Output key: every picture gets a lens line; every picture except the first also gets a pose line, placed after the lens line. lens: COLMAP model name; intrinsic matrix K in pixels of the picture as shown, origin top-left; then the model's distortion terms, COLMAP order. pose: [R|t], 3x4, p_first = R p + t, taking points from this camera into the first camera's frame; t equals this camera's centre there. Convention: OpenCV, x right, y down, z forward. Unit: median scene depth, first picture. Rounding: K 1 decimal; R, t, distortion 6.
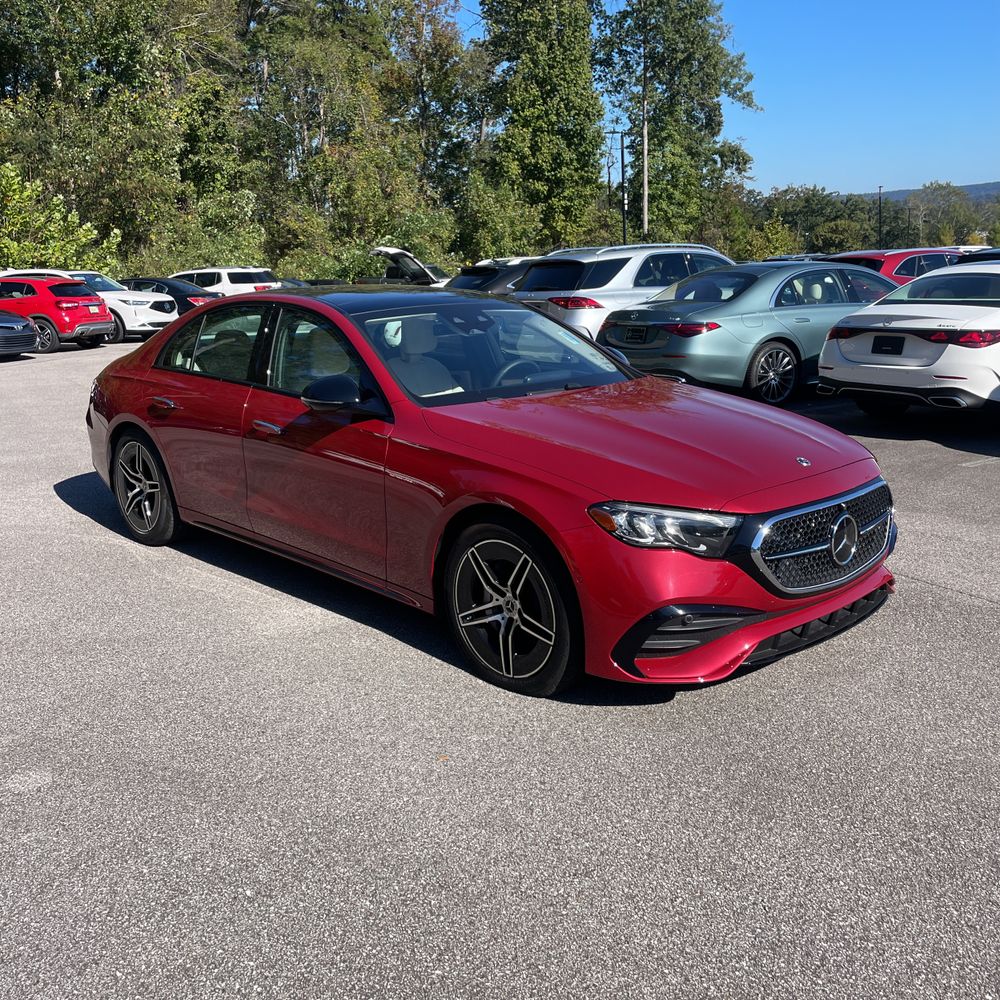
lens RADIAL K [[1013.3, 0, 468.2], [0, 1013.3, 481.1], [0, 0, 1]] dist [0.091629, -0.145999]
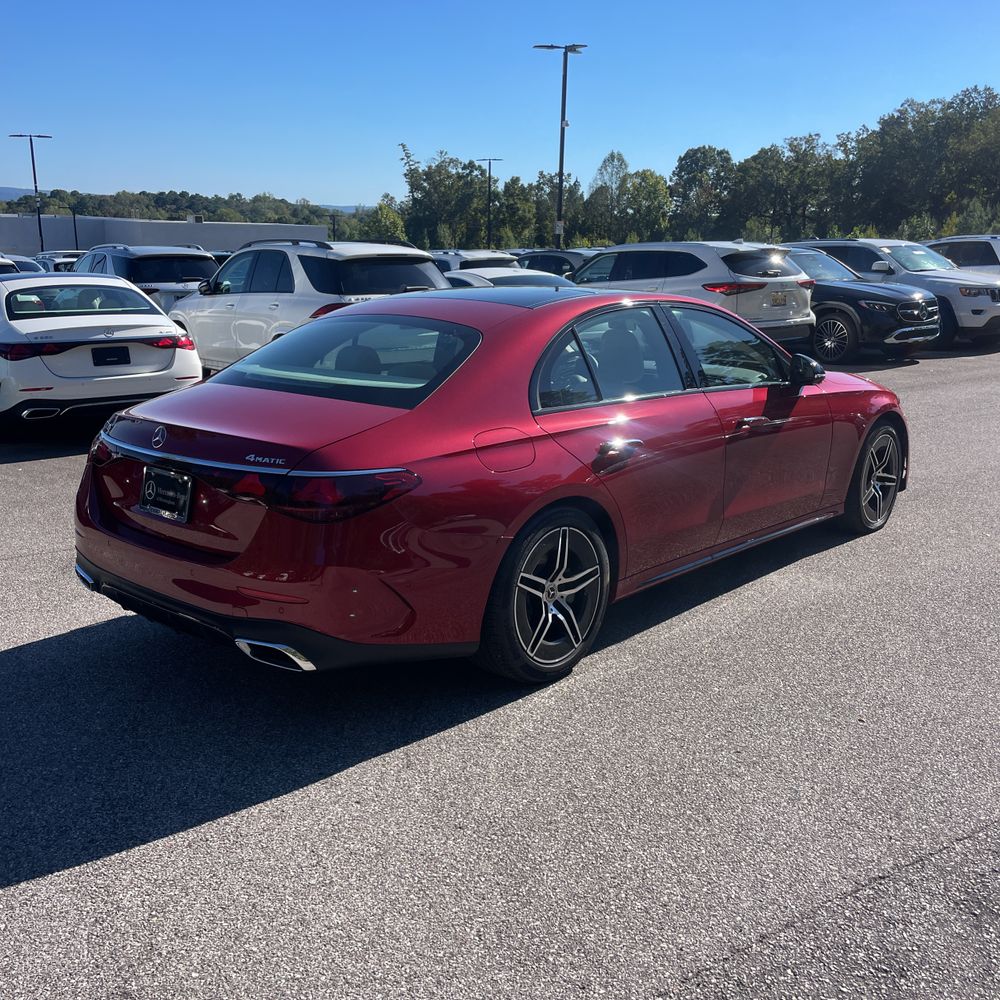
lens RADIAL K [[1047.3, 0, 500.0], [0, 1047.3, 500.0], [0, 0, 1]] dist [0.089268, -0.114734]
pose [[-0.097592, -0.197769, 0.975378, -0.112932], [0.214742, 0.952786, 0.214674, -0.023961], [-0.971783, 0.230405, -0.050515, 0.123674]]
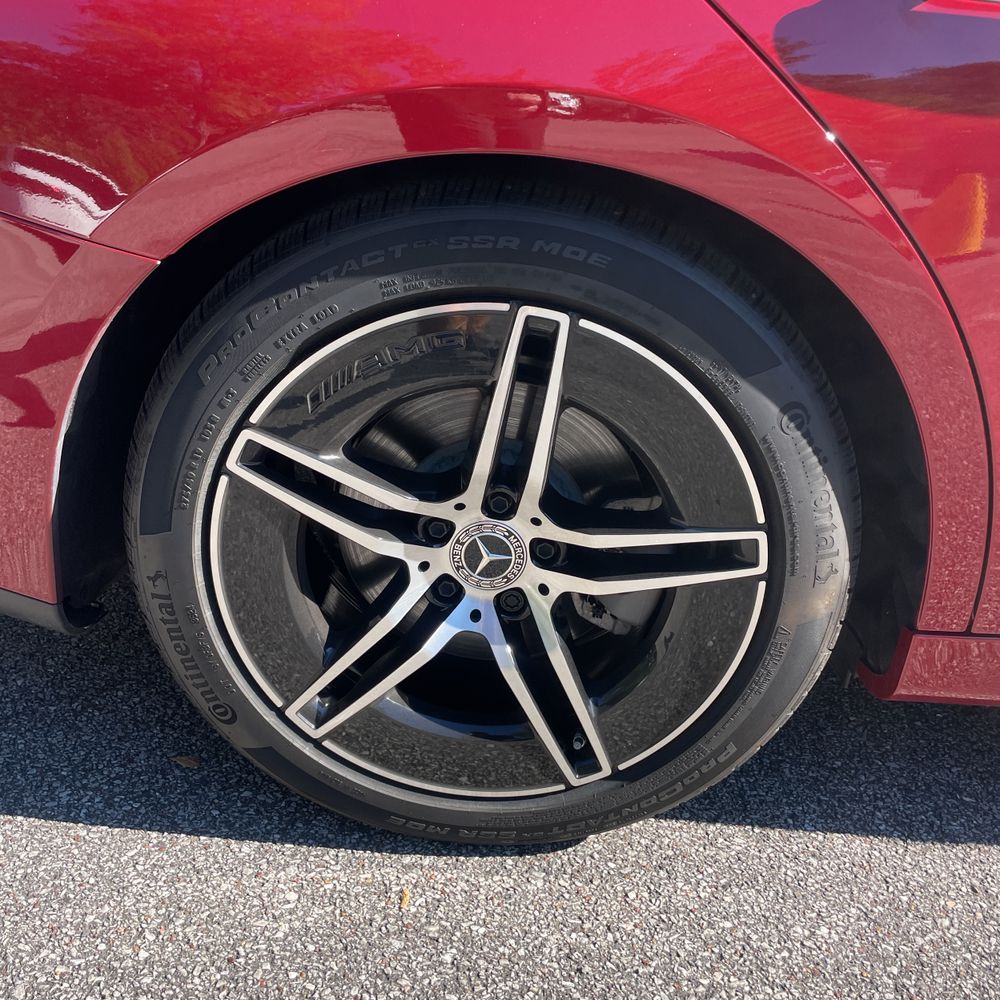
lens RADIAL K [[1013.3, 0, 468.2], [0, 1013.3, 481.1], [0, 0, 1]] dist [0.091629, -0.145999]
pose [[0.715051, -0.249266, 0.653123, -0.050060], [0.094491, 0.960159, 0.262996, -0.006027], [-0.692657, -0.126342, 0.710115, 0.103851]]
